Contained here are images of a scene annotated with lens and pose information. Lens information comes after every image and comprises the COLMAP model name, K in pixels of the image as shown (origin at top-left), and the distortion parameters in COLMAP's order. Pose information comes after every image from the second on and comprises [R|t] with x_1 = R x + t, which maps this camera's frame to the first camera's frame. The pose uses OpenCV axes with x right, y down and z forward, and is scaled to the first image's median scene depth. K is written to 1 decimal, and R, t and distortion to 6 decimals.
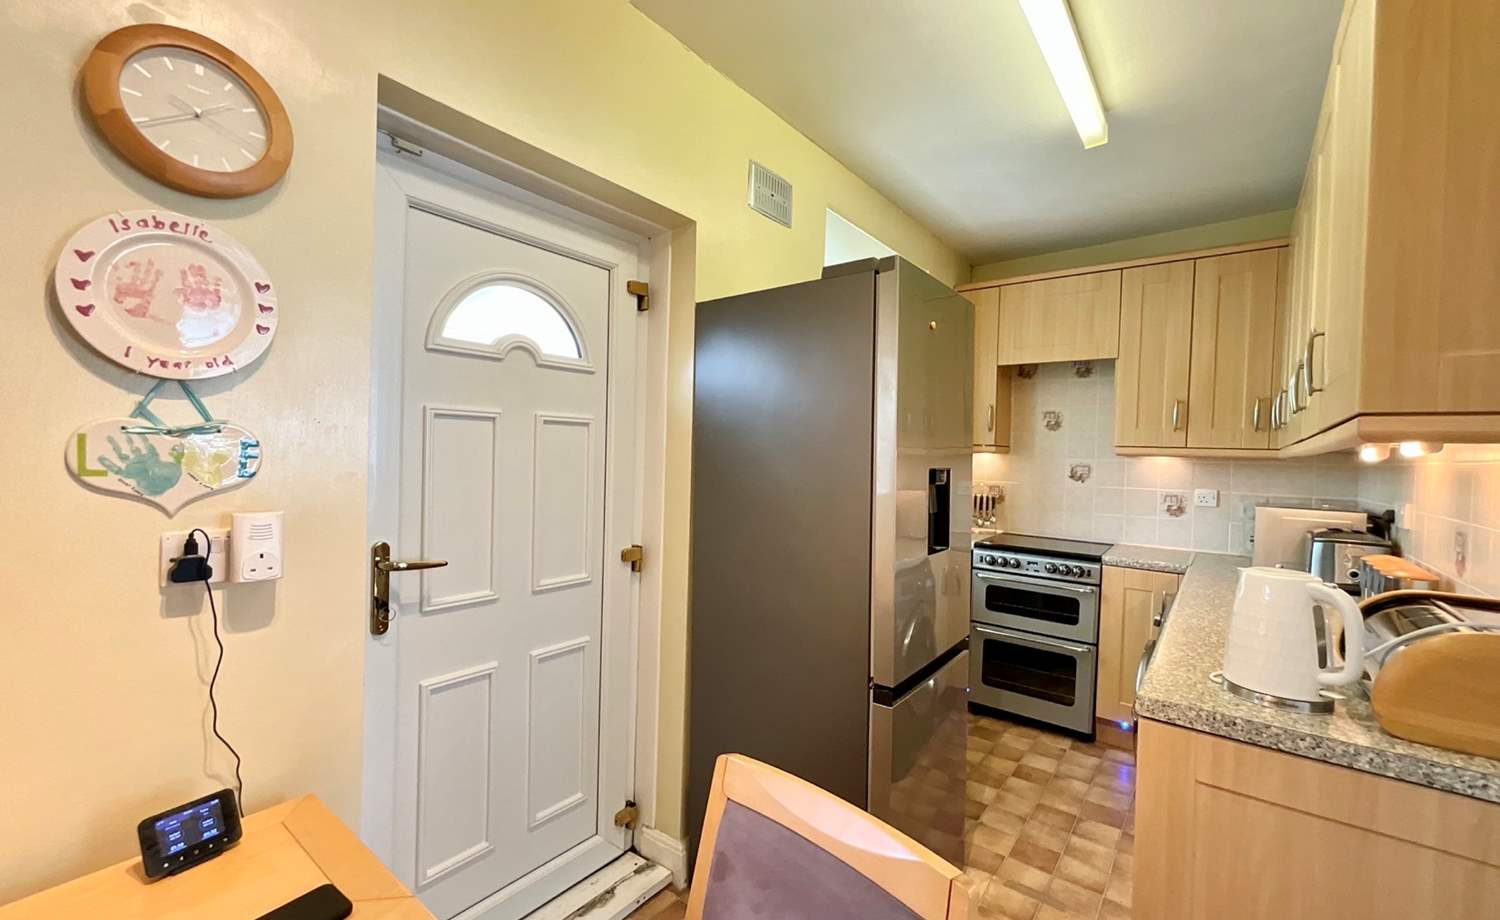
lens RADIAL K [[611.4, 0, 750.0], [0, 611.4, 460.0], [0, 0, 1]] dist [0.007669, 0.000089]
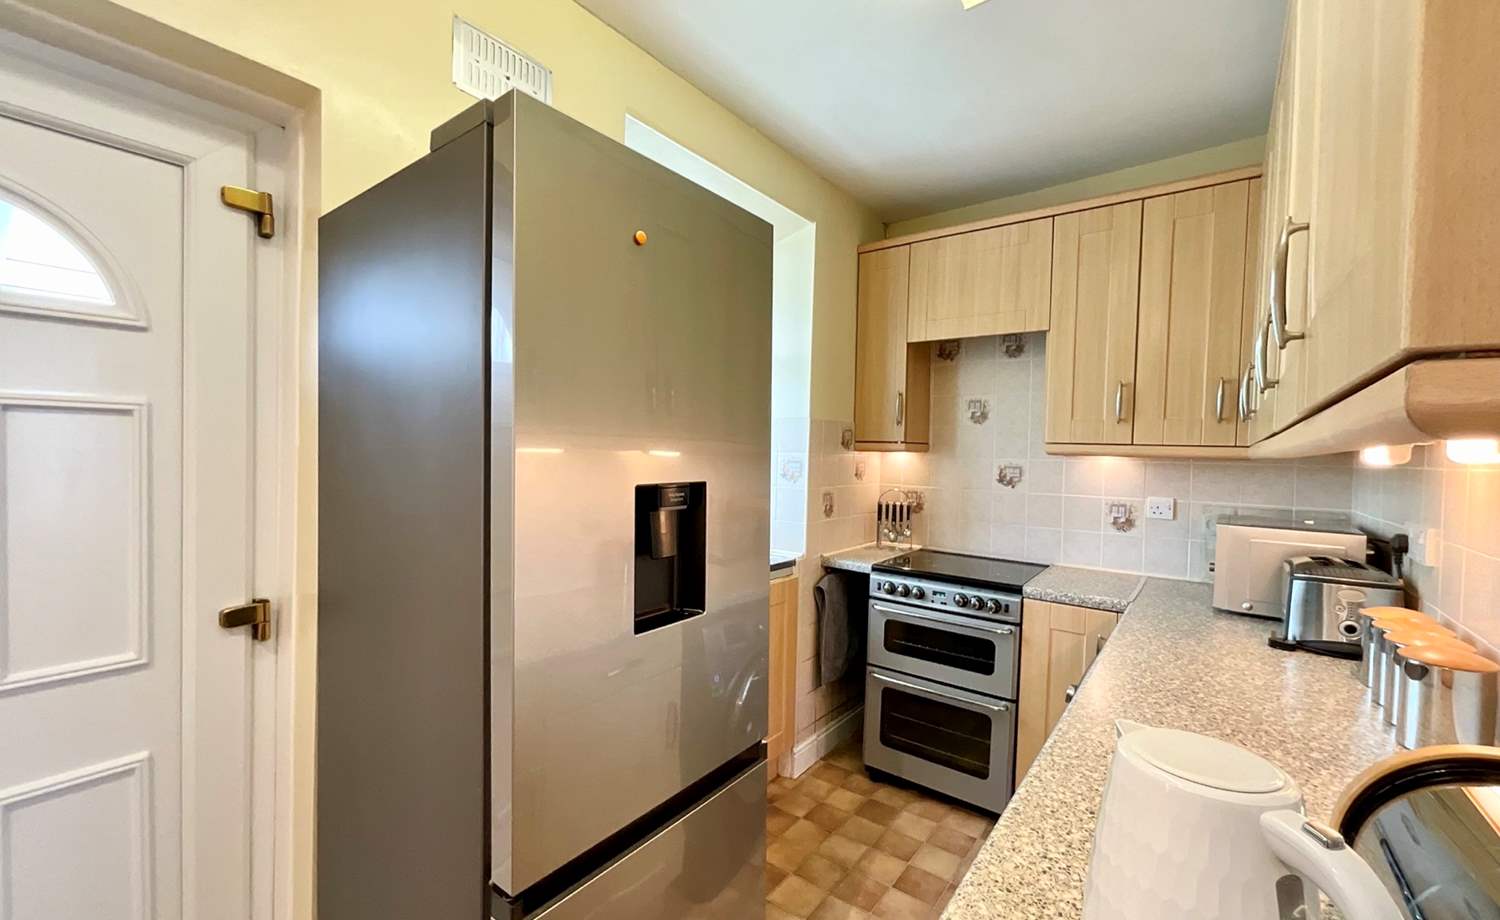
lens RADIAL K [[606.7, 0, 750.0], [0, 606.7, 460.0], [0, 0, 1]] dist [0.001012, 0.000041]
pose [[0.999962, -0.003976, 0.007811, 0.226330], [0.003926, 0.999972, 0.006400, -0.007459], [-0.007836, -0.006369, 0.999949, 0.243019]]
